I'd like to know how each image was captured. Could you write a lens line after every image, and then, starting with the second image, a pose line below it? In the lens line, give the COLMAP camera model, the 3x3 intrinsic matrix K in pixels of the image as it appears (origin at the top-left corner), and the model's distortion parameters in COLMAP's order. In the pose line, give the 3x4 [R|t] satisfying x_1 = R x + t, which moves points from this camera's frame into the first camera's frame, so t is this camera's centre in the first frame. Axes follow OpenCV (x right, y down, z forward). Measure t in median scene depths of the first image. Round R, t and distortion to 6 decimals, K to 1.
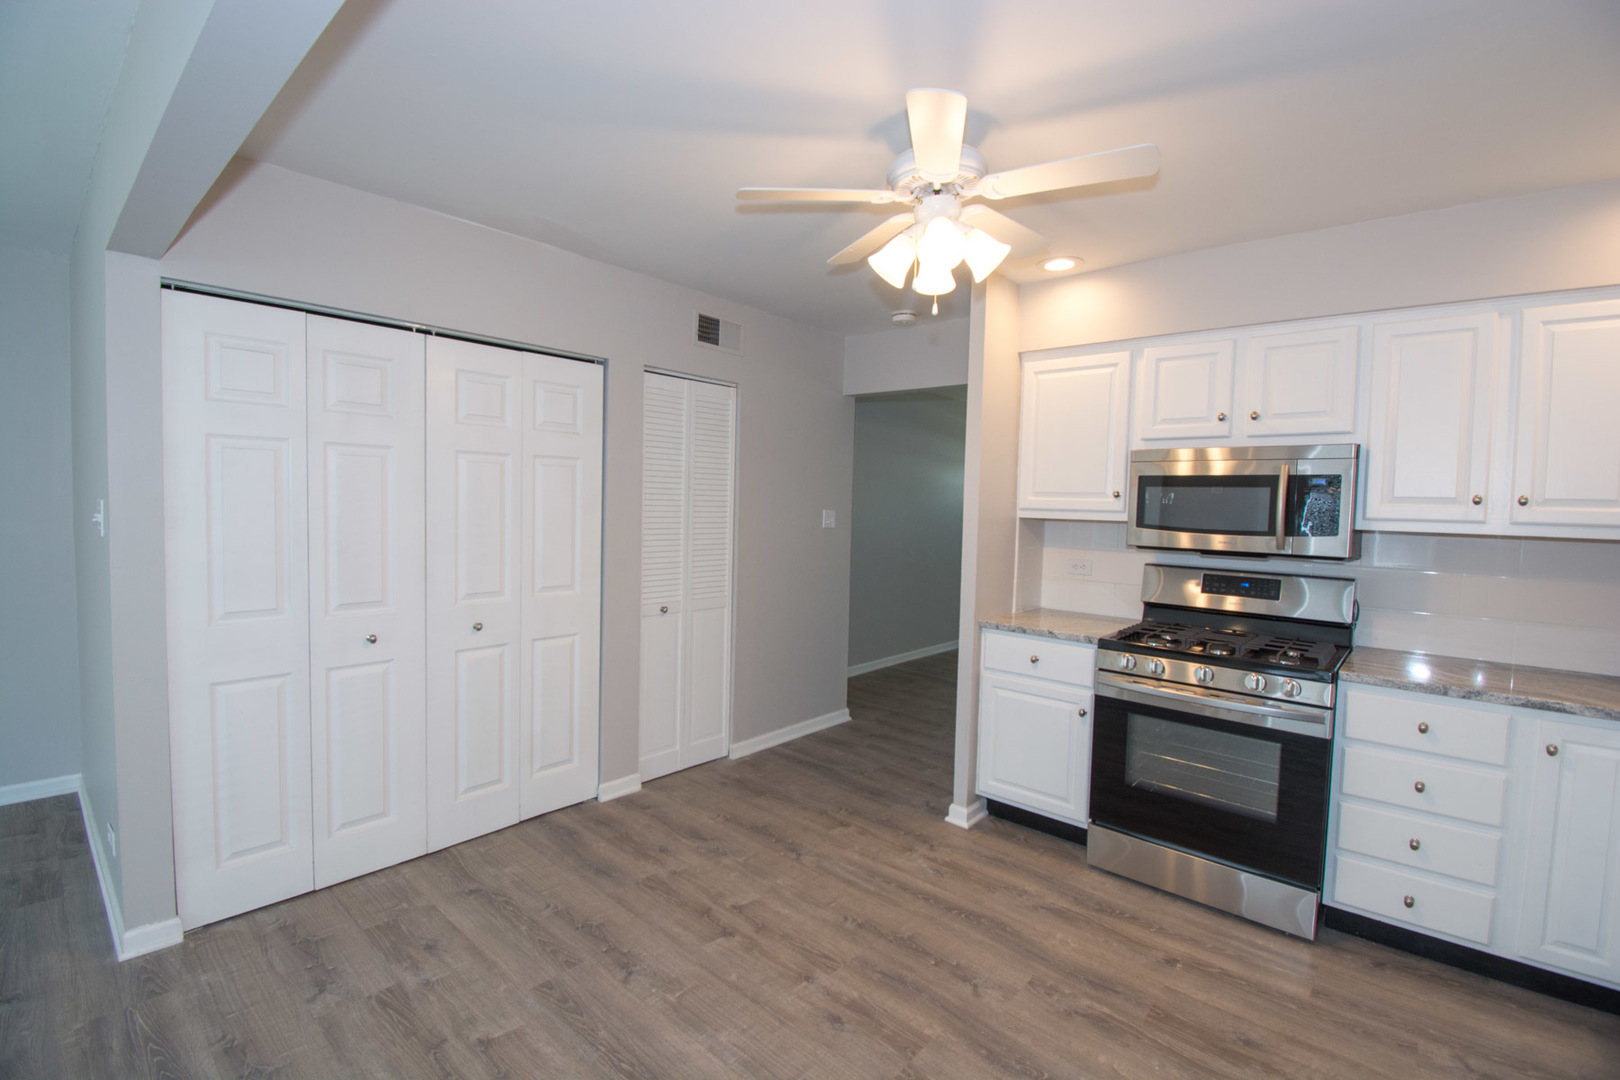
lens RADIAL K [[715.3, 0, 810.0], [0, 715.3, 540.0], [0, 0, 1]] dist [0.018326, -0.023012]
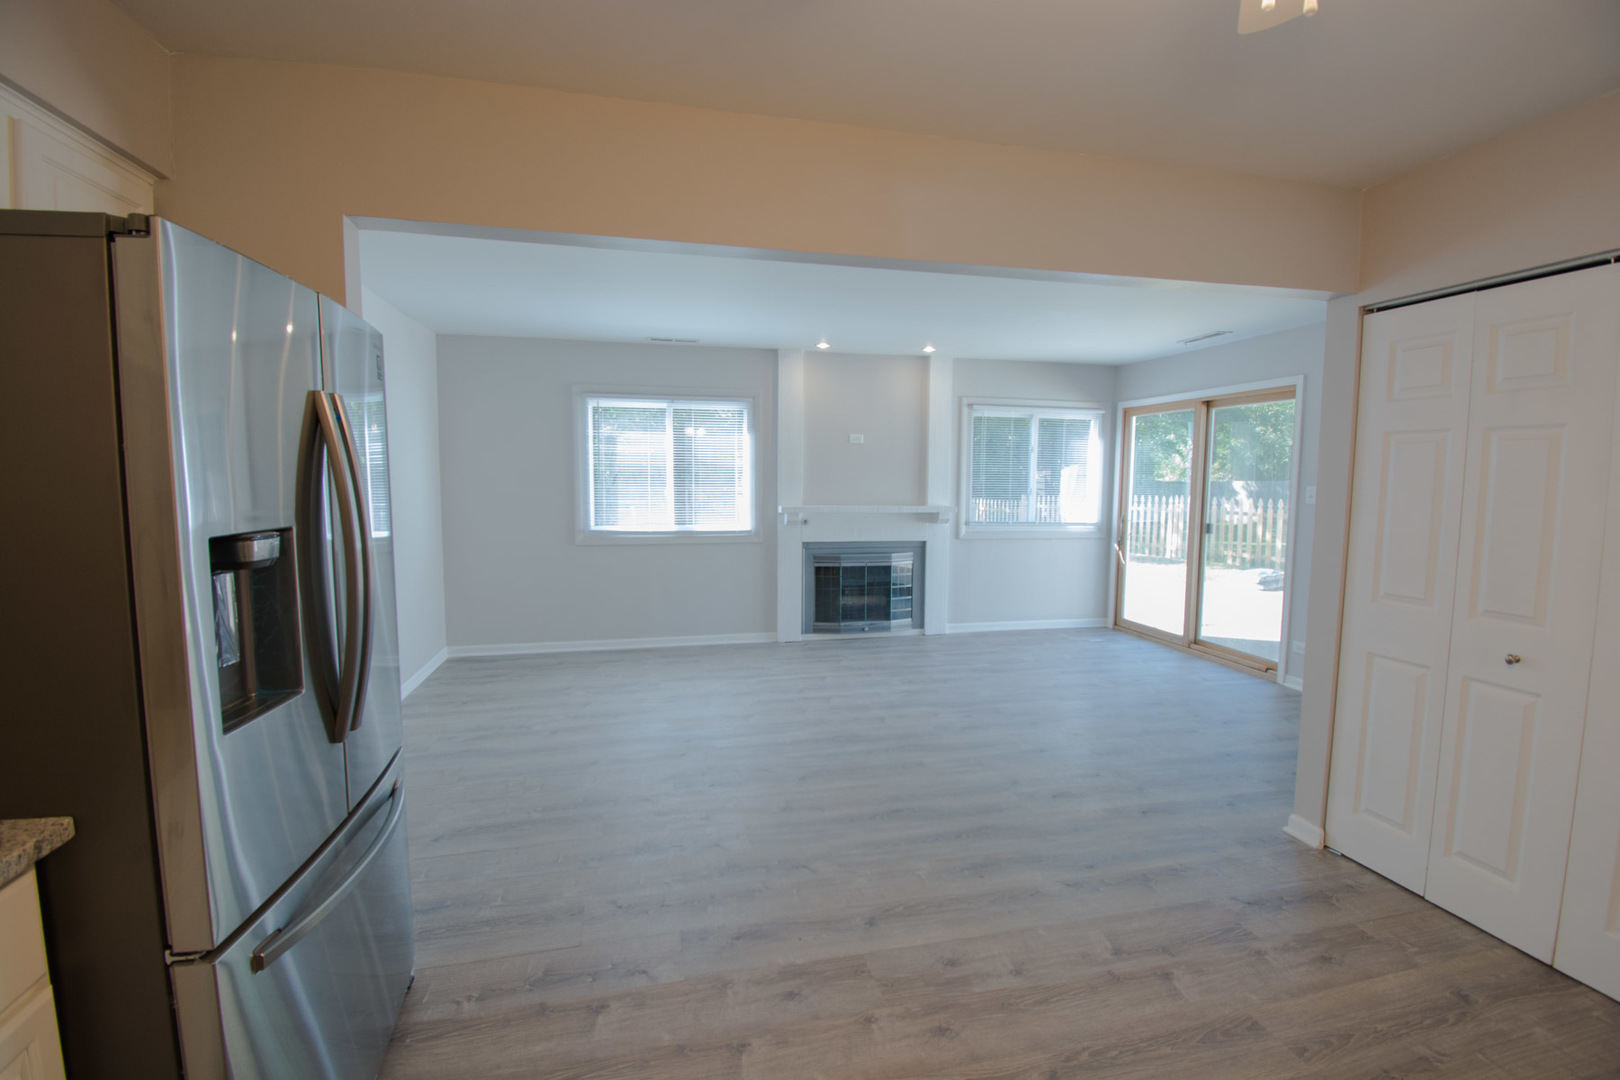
lens RADIAL K [[715.3, 0, 810.0], [0, 715.3, 540.0], [0, 0, 1]] dist [0.018326, -0.023012]
pose [[-0.577148, 0.044240, -0.815440, 0.554977], [-0.068117, 0.992444, 0.102055, -0.029948], [0.813794, 0.114446, -0.569773, 0.835318]]
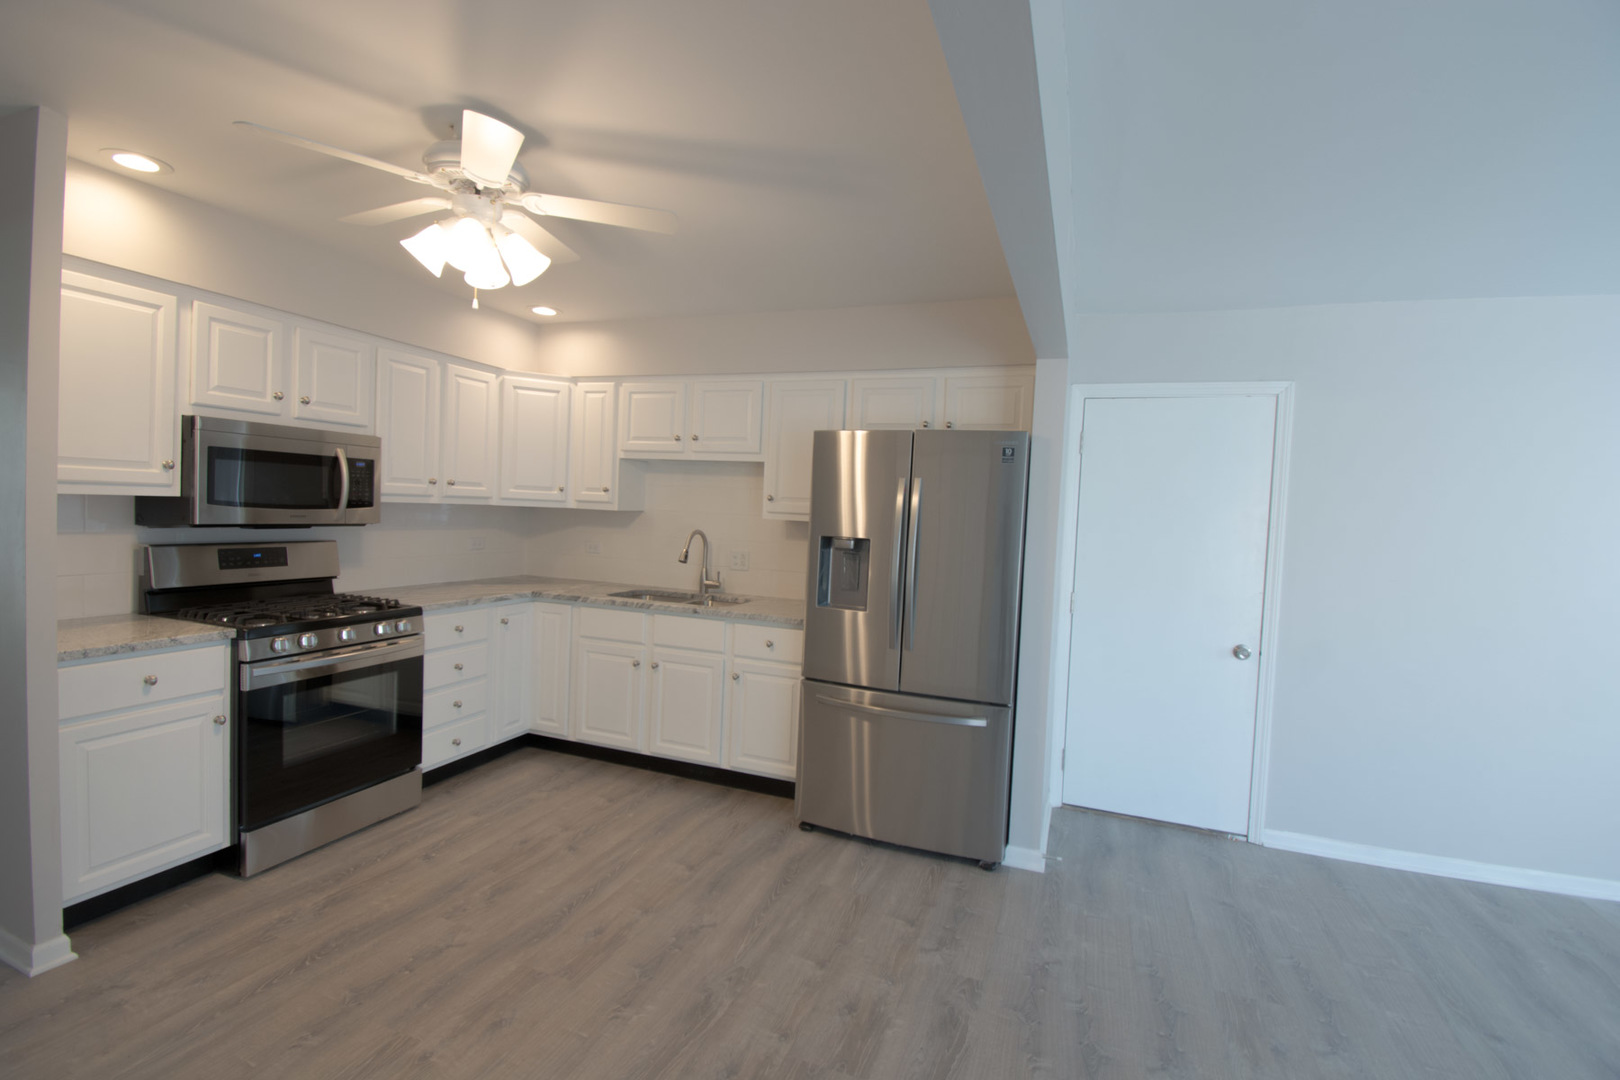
lens RADIAL K [[727.1, 0, 810.0], [0, 727.1, 540.0], [0, 0, 1]] dist [0.018614, -0.023936]
pose [[-0.352687, -0.080229, 0.932296, -0.799181], [-0.003085, 0.996412, 0.084579, -0.062601], [-0.935736, 0.026954, -0.351669, 0.751429]]
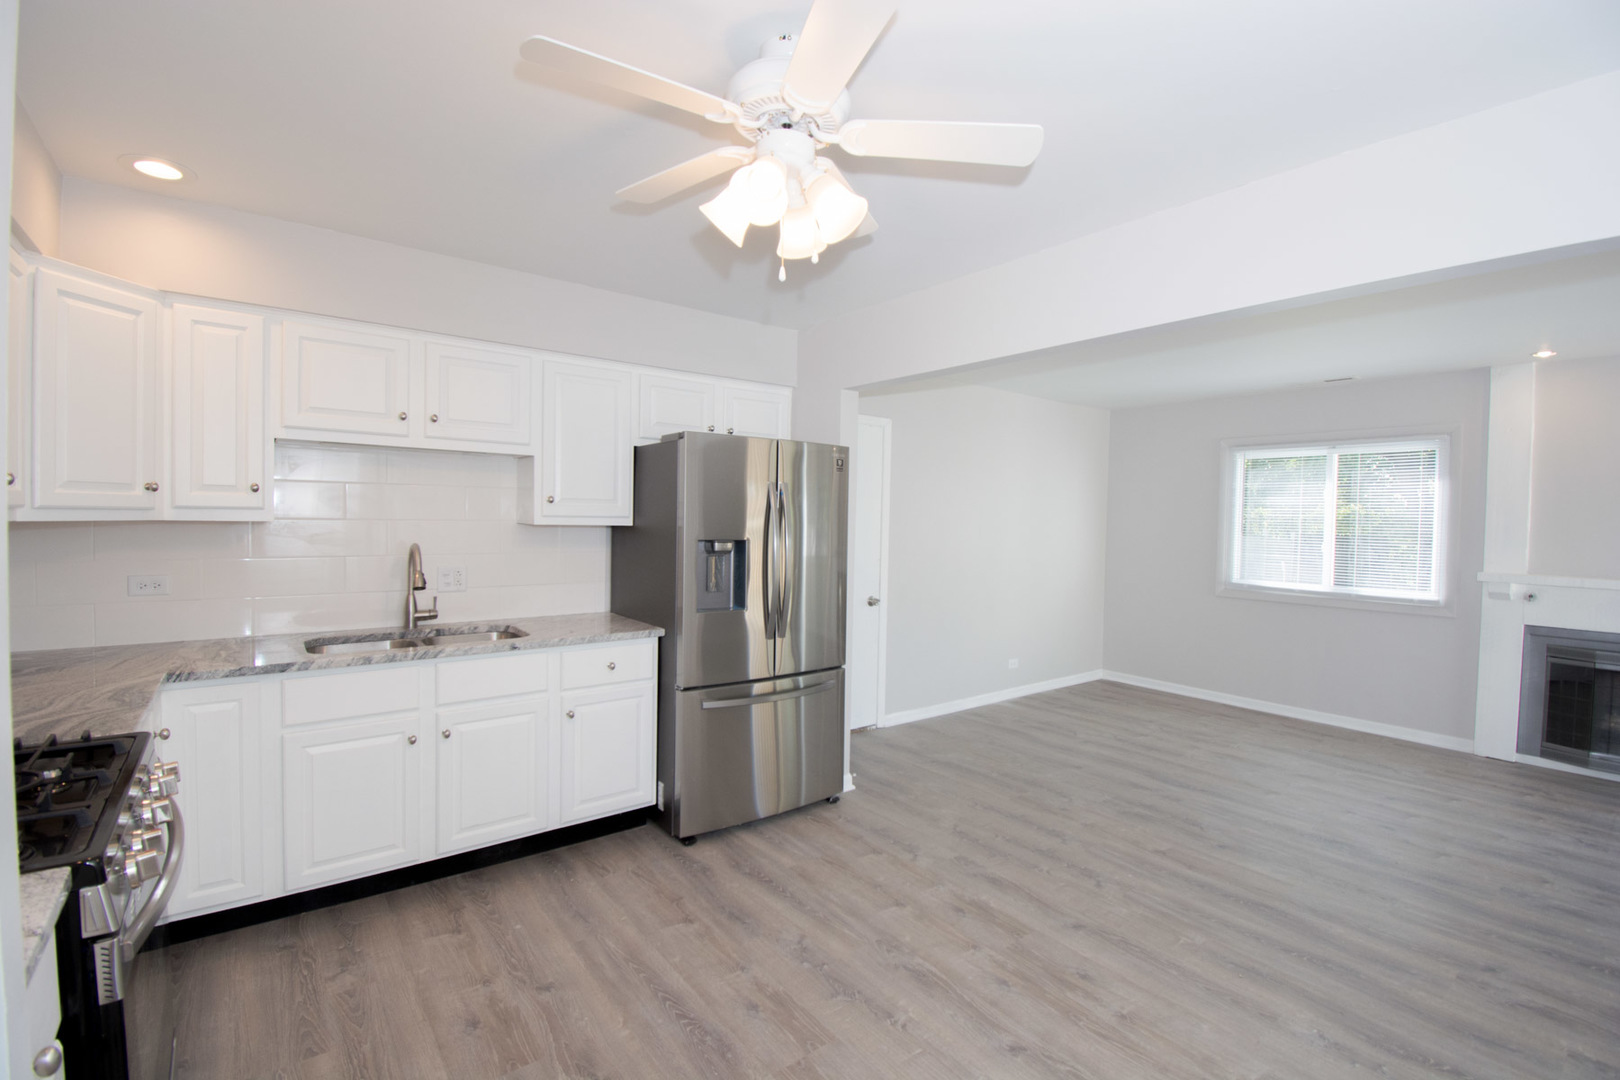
lens RADIAL K [[715.3, 0, 810.0], [0, 715.3, 540.0], [0, 0, 1]] dist [0.018326, -0.023012]
pose [[-0.980754, -0.050090, 0.188715, -0.018765], [-0.033303, 0.995285, 0.091098, -0.080510], [-0.192389, 0.083060, -0.977797, 1.460410]]
